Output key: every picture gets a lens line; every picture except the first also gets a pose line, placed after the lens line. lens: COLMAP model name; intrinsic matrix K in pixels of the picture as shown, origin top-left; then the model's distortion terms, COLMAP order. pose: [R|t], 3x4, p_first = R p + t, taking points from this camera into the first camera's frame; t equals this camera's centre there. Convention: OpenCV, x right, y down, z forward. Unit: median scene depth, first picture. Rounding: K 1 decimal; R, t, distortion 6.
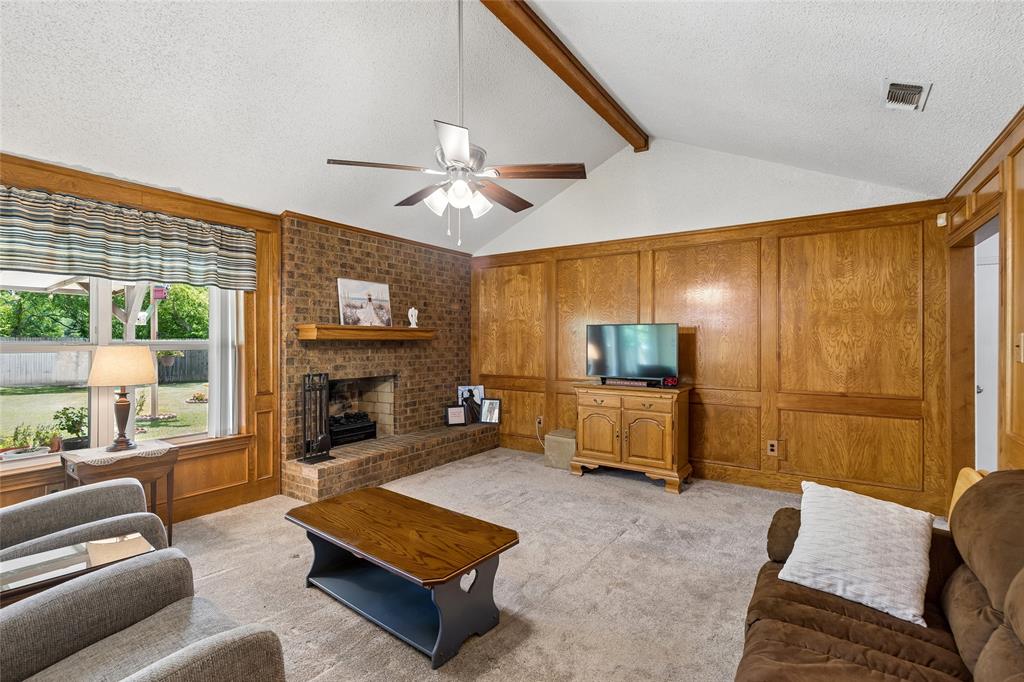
lens RADIAL K [[475.6, 0, 506.5], [0, 475.6, 343.1], [0, 0, 1]] dist [-0.001872, -0.000273]
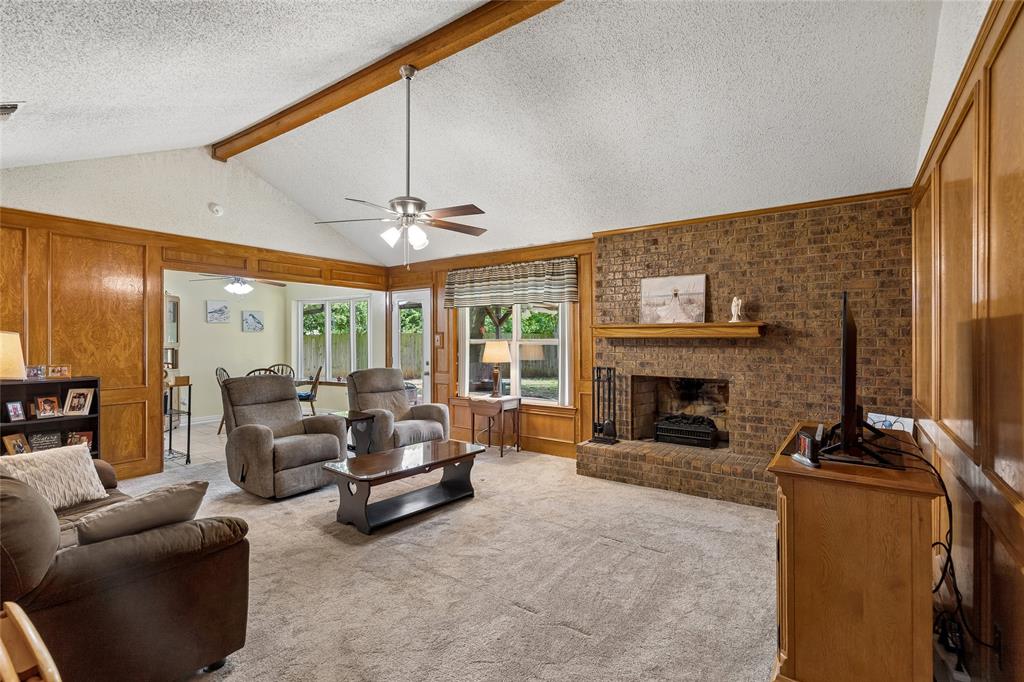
lens RADIAL K [[475.6, 0, 506.5], [0, 475.6, 343.1], [0, 0, 1]] dist [-0.001872, -0.000273]
pose [[-0.033345, 0.008758, -0.999406, 0.670075], [-0.005730, 0.999943, 0.008954, -0.002603], [0.999427, 0.006025, -0.033293, 0.700803]]
